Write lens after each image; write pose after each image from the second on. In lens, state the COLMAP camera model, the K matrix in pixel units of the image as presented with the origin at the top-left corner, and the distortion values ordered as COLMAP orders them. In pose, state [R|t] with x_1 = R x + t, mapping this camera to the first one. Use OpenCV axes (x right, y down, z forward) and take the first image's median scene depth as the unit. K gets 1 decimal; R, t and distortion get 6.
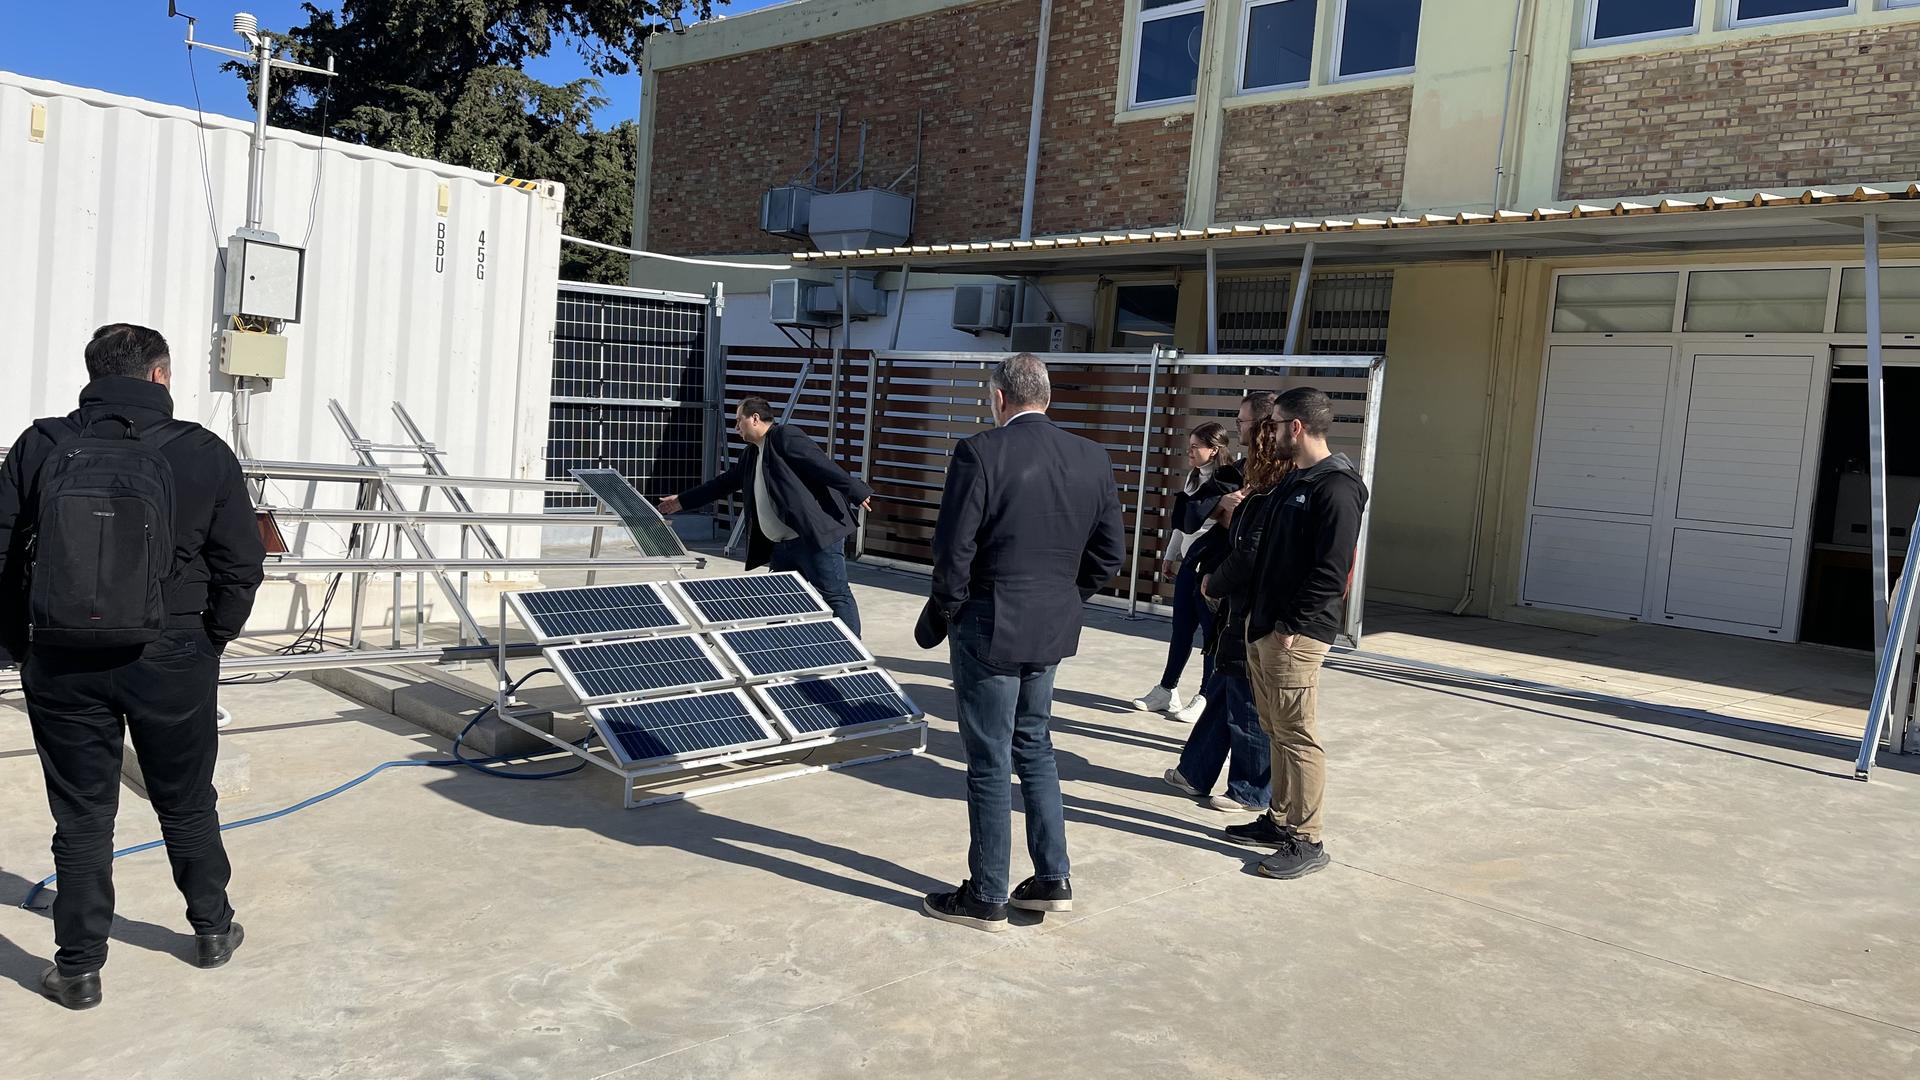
lens RADIAL K [[1356.5, 0, 928.4], [0, 1356.5, 534.4], [0, 0, 1]] dist [0.057338, -0.103460]
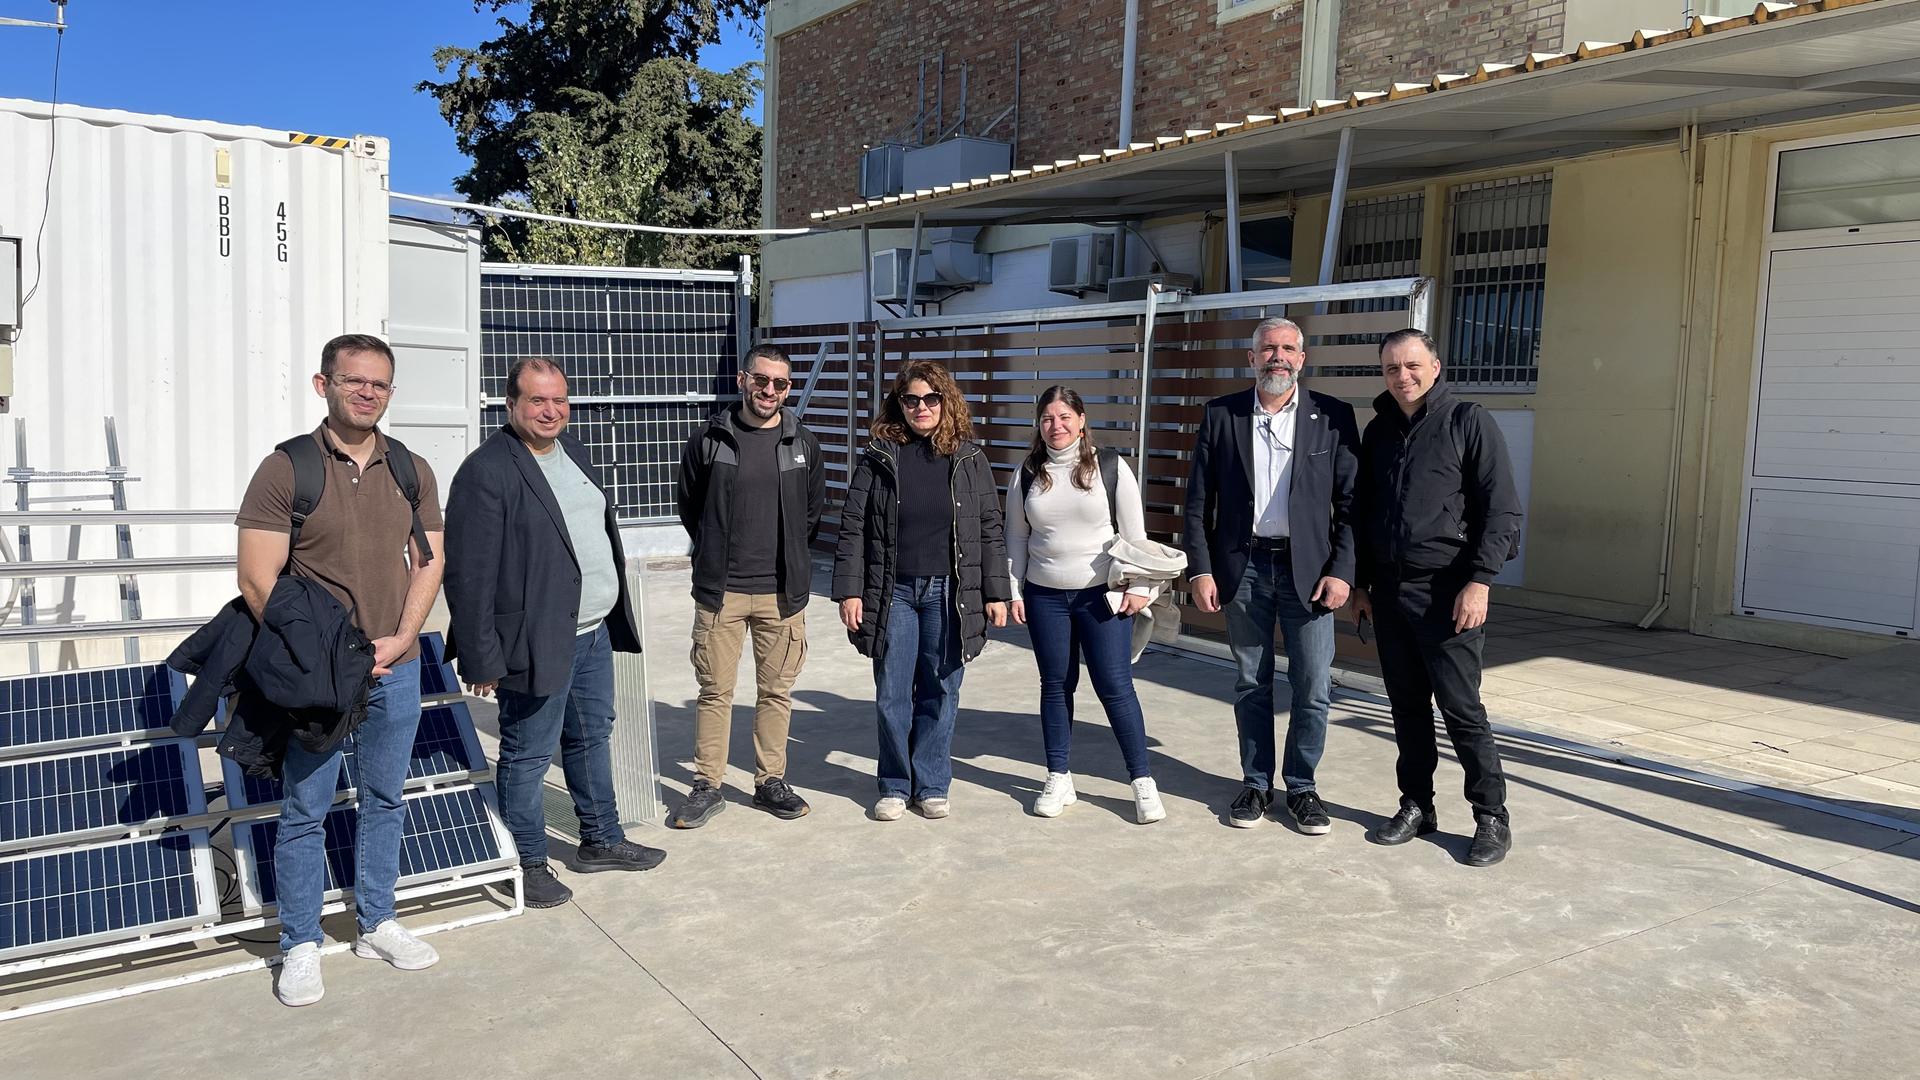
lens RADIAL K [[1357.0, 0, 960.0], [0, 1357.0, 540.0], [0, 0, 1]] dist [0.019567, 0.001686]
pose [[0.978381, -0.032509, -0.204238, 0.145699], [0.035725, 0.999289, 0.012079, -0.008872], [0.203700, -0.019115, 0.978847, 0.168972]]
